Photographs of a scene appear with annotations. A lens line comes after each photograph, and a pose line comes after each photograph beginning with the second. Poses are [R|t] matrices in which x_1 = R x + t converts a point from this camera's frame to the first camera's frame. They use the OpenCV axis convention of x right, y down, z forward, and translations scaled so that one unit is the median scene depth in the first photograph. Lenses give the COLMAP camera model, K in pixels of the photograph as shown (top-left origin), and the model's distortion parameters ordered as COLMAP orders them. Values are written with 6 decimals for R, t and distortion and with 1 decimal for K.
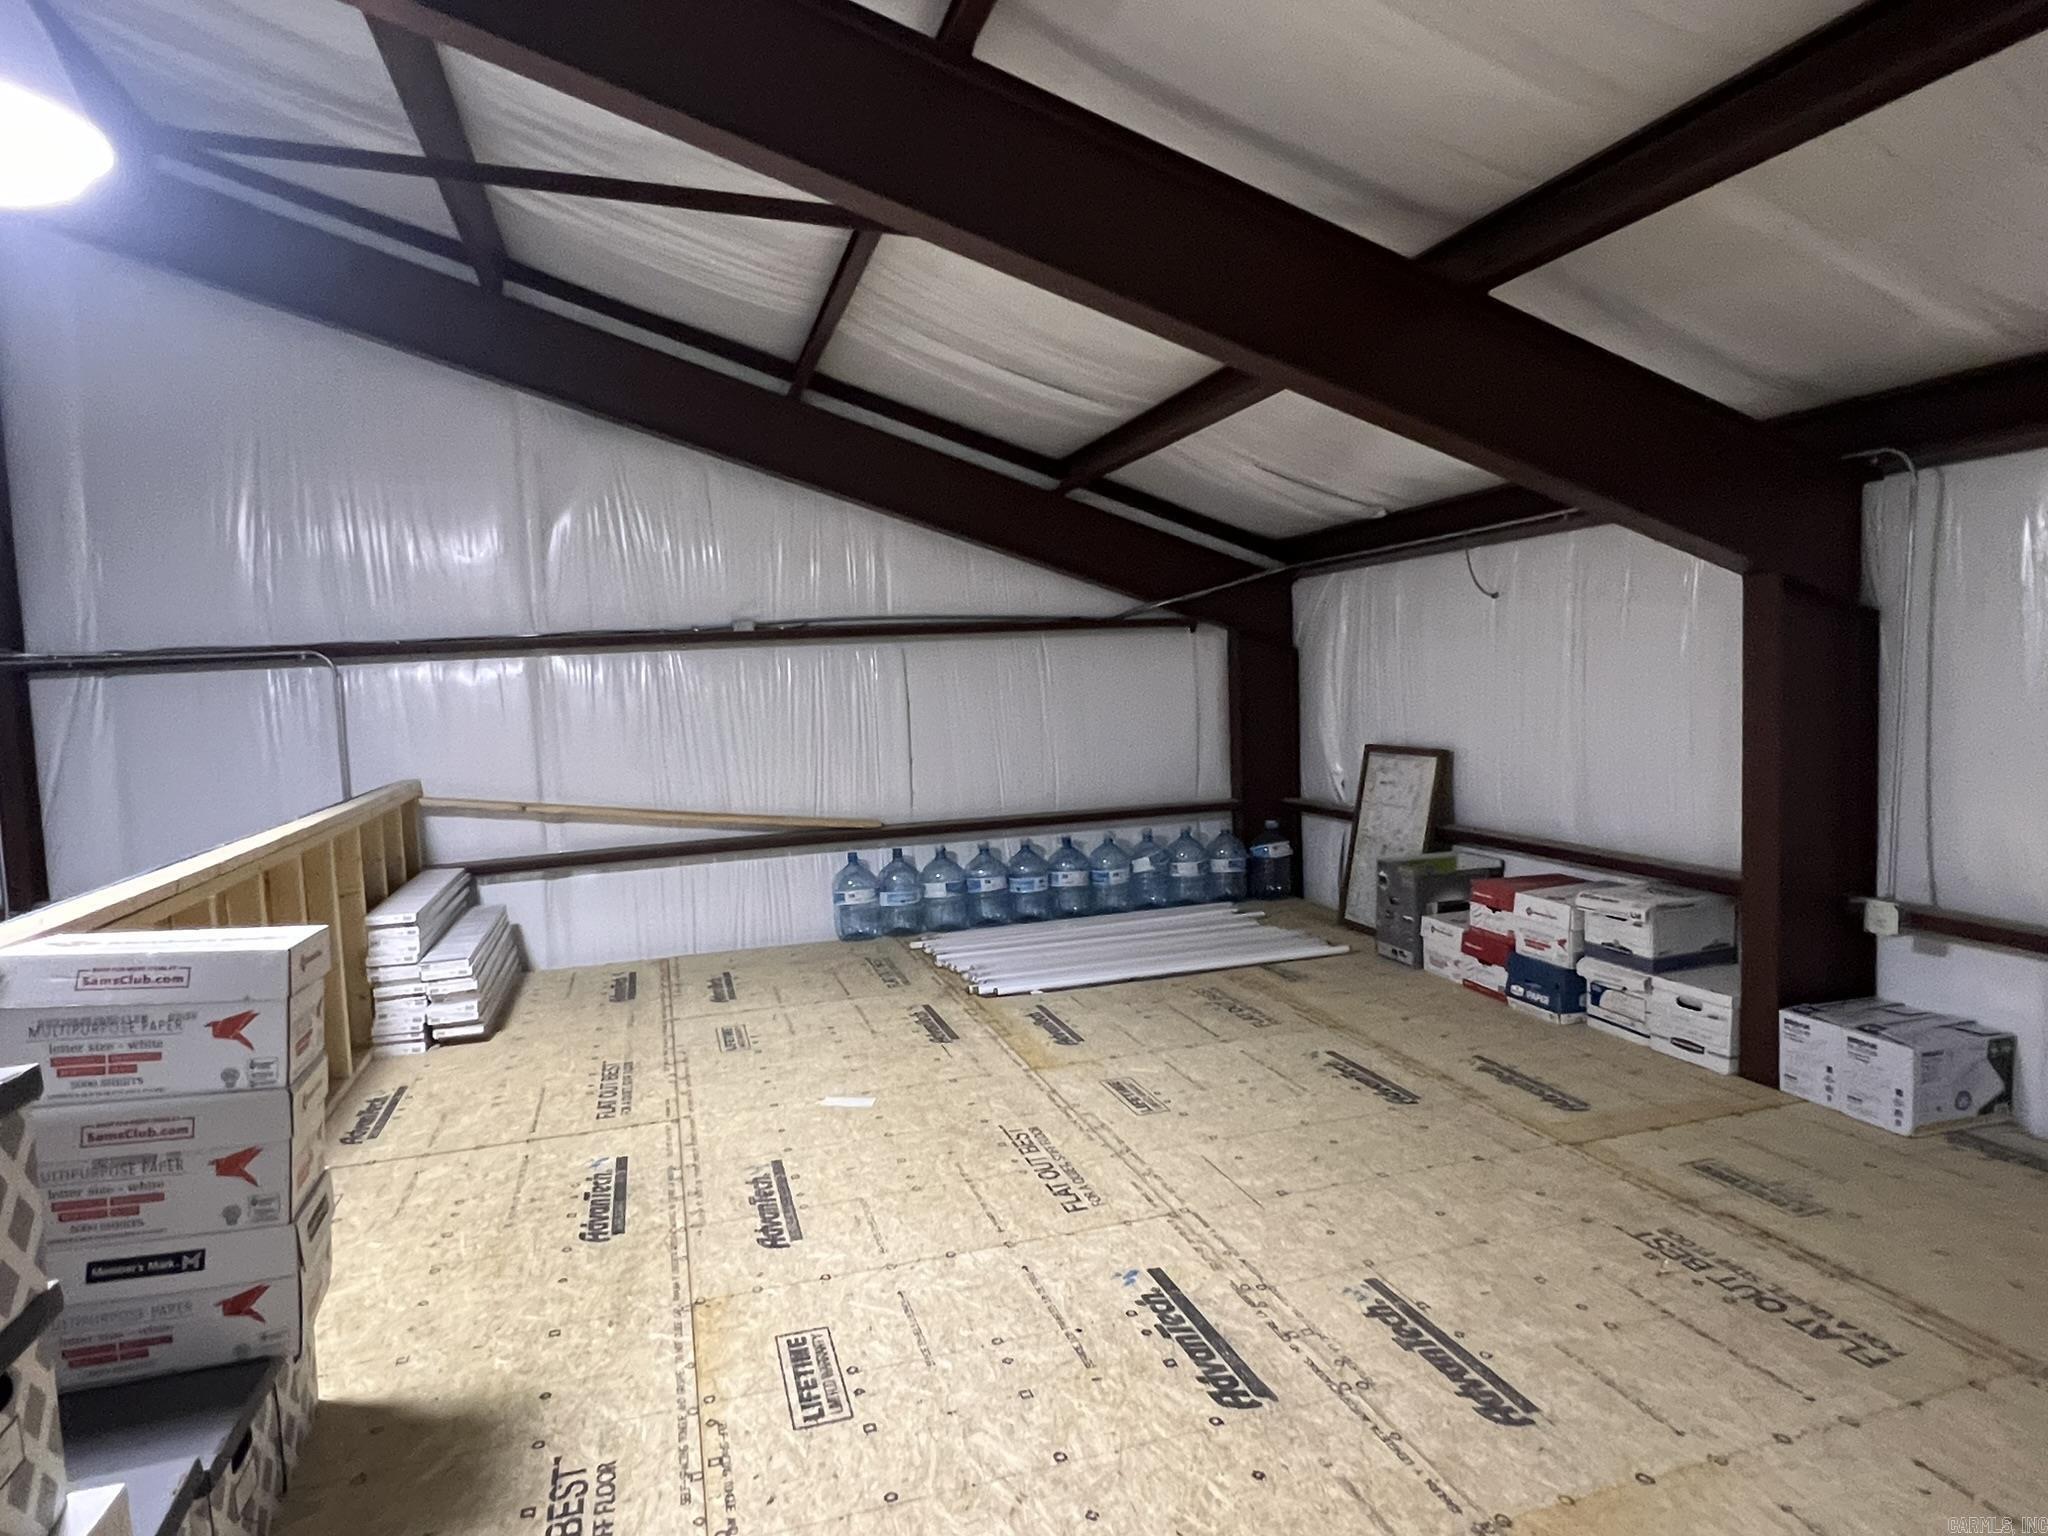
lens RADIAL K [[1203.5, 0, 1017.7], [0, 1203.5, 766.7], [0, 0, 1]] dist [-0.000789, -0.000642]
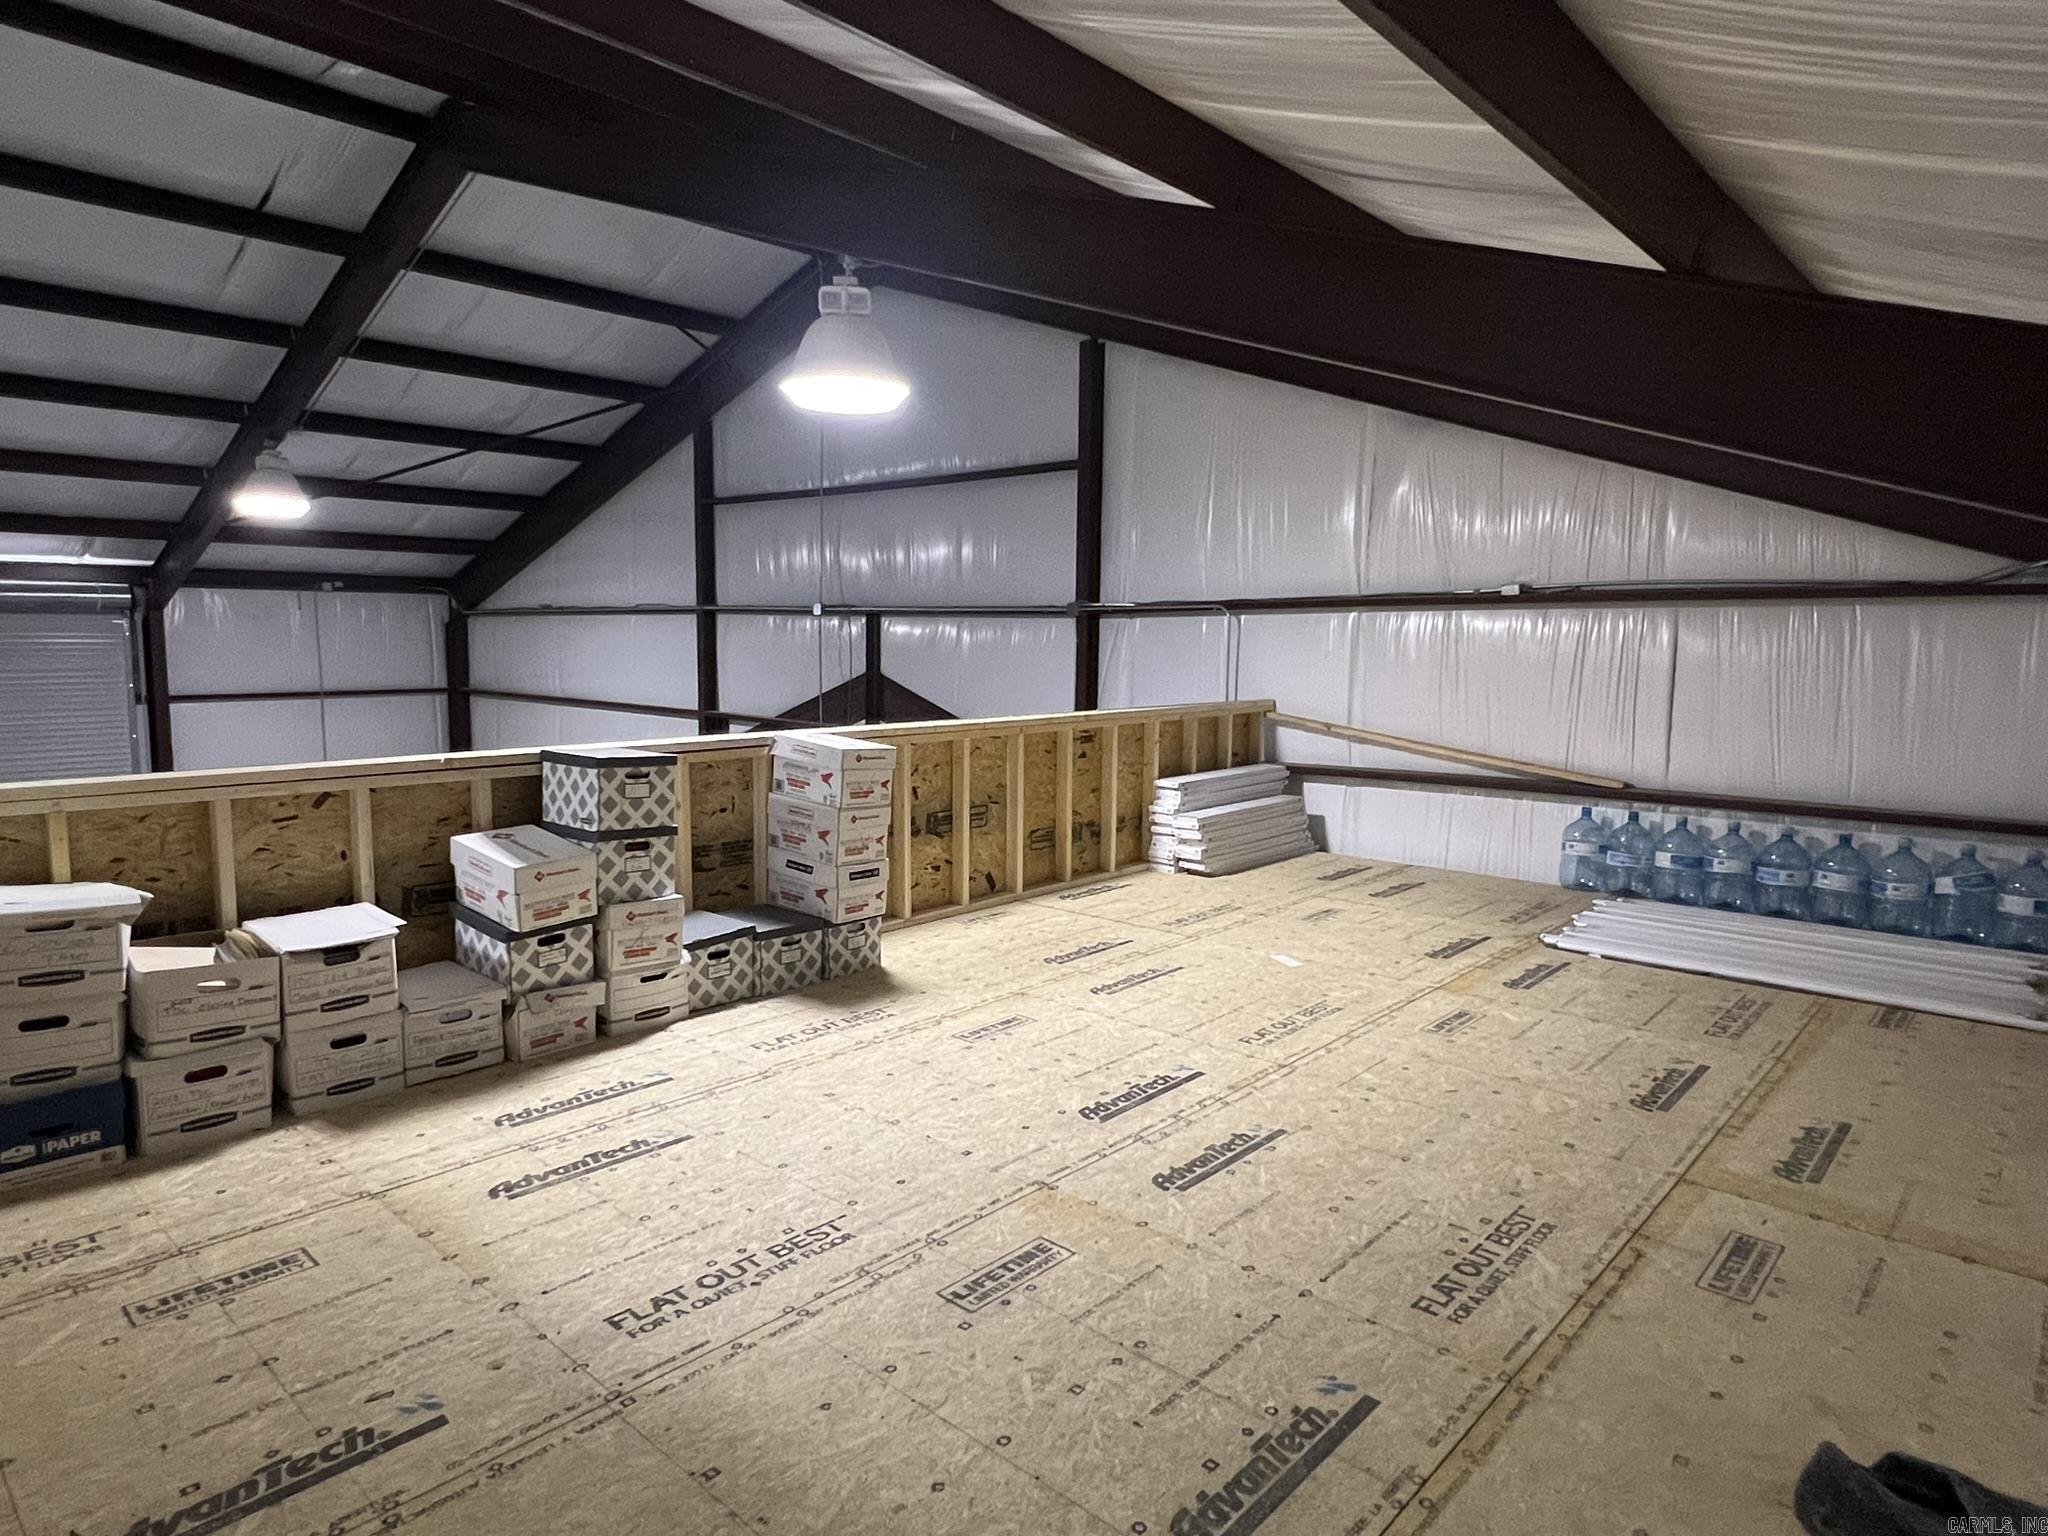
lens RADIAL K [[1203.5, 0, 1020.7], [0, 1203.5, 765.4], [0, 0, 1]] dist [-0.000789, -0.000642]
pose [[0.503548, 0.137282, -0.852990, 0.834621], [-0.091583, 0.990214, 0.105303, -0.050035], [0.859099, 0.025094, 0.511193, 0.060327]]
